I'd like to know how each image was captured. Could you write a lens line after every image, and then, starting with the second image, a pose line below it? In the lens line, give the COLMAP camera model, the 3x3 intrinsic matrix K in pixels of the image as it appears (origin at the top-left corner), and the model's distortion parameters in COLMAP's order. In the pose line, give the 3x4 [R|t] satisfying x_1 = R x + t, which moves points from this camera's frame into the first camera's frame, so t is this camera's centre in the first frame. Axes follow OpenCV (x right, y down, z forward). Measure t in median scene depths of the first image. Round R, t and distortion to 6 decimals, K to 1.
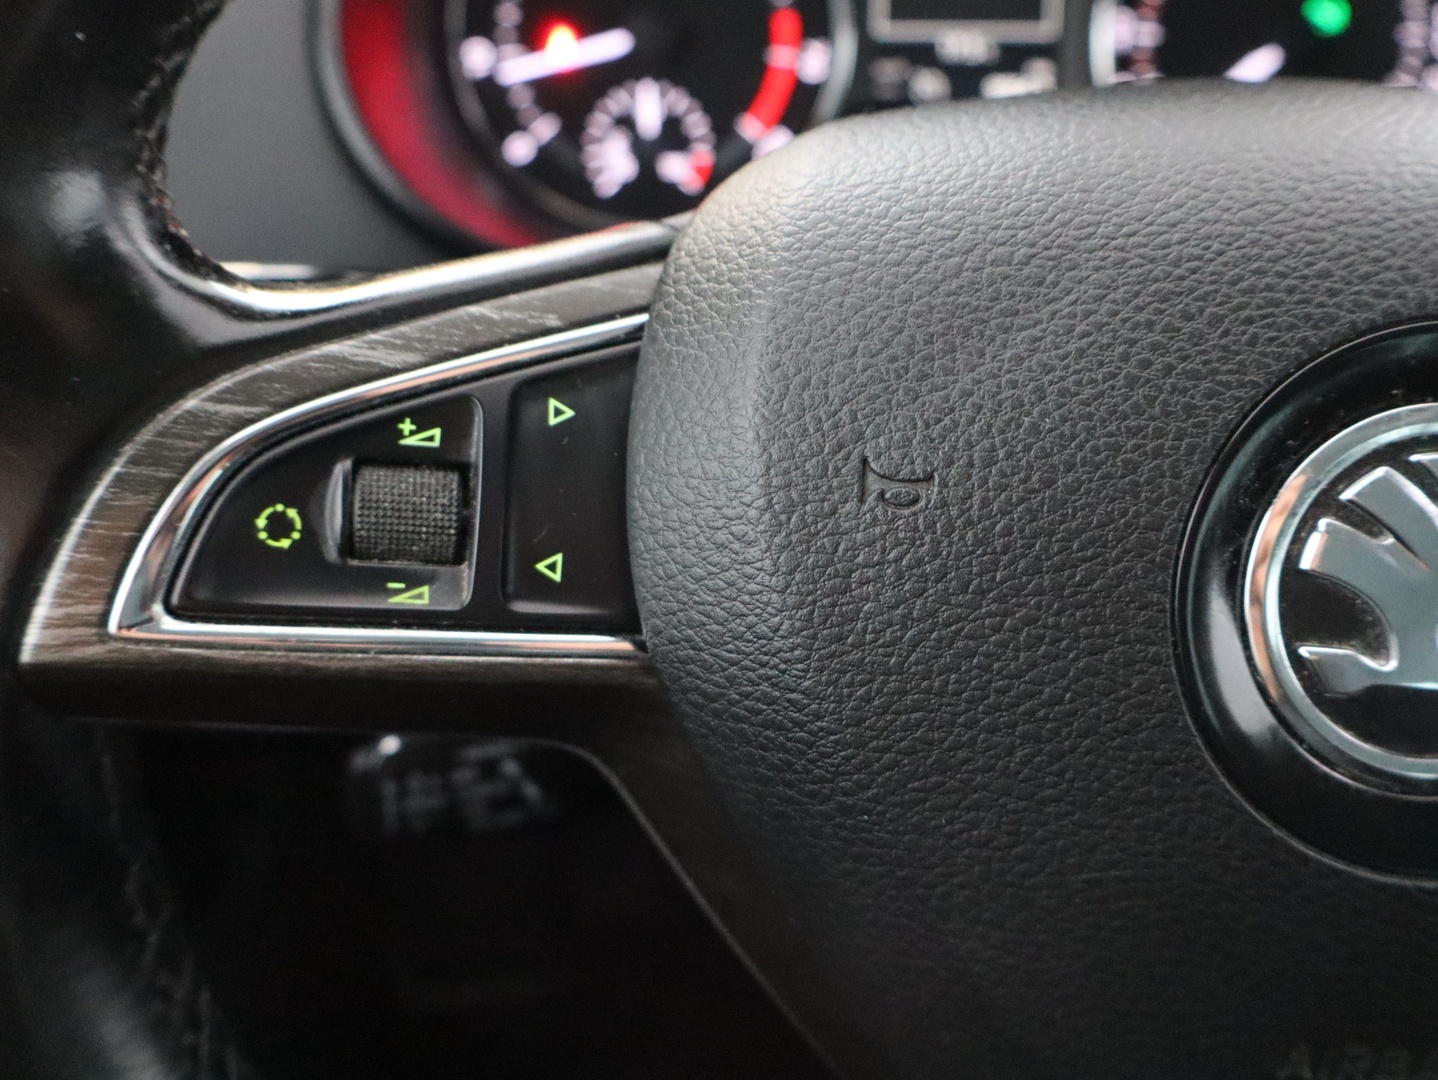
lens RADIAL K [[1379.0, 0, 709.6], [0, 1379.0, 530.9], [0, 0, 1]] dist [-0.002947, -0.011349]
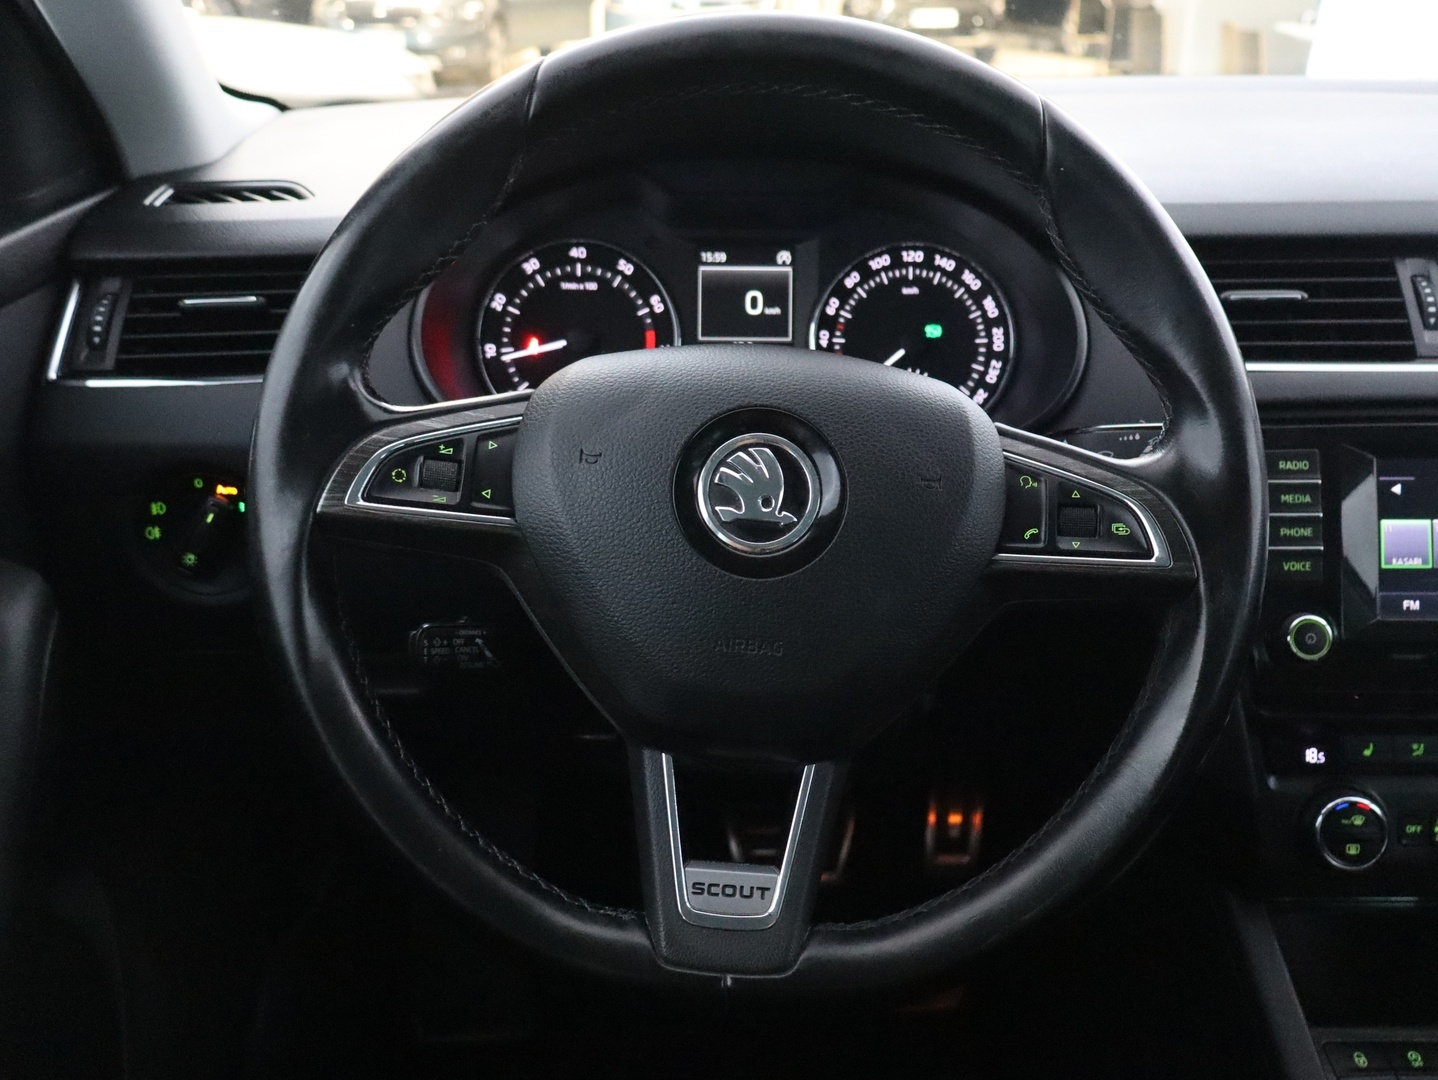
lens RADIAL K [[1379.0, 0, 709.6], [0, 1379.0, 530.9], [0, 0, 1]] dist [-0.002947, -0.011349]
pose [[0.999541, 0.008465, -0.029087, 0.463552], [-0.014825, 0.974020, -0.225977, 0.785479], [0.026418, 0.226305, 0.973698, -1.915690]]
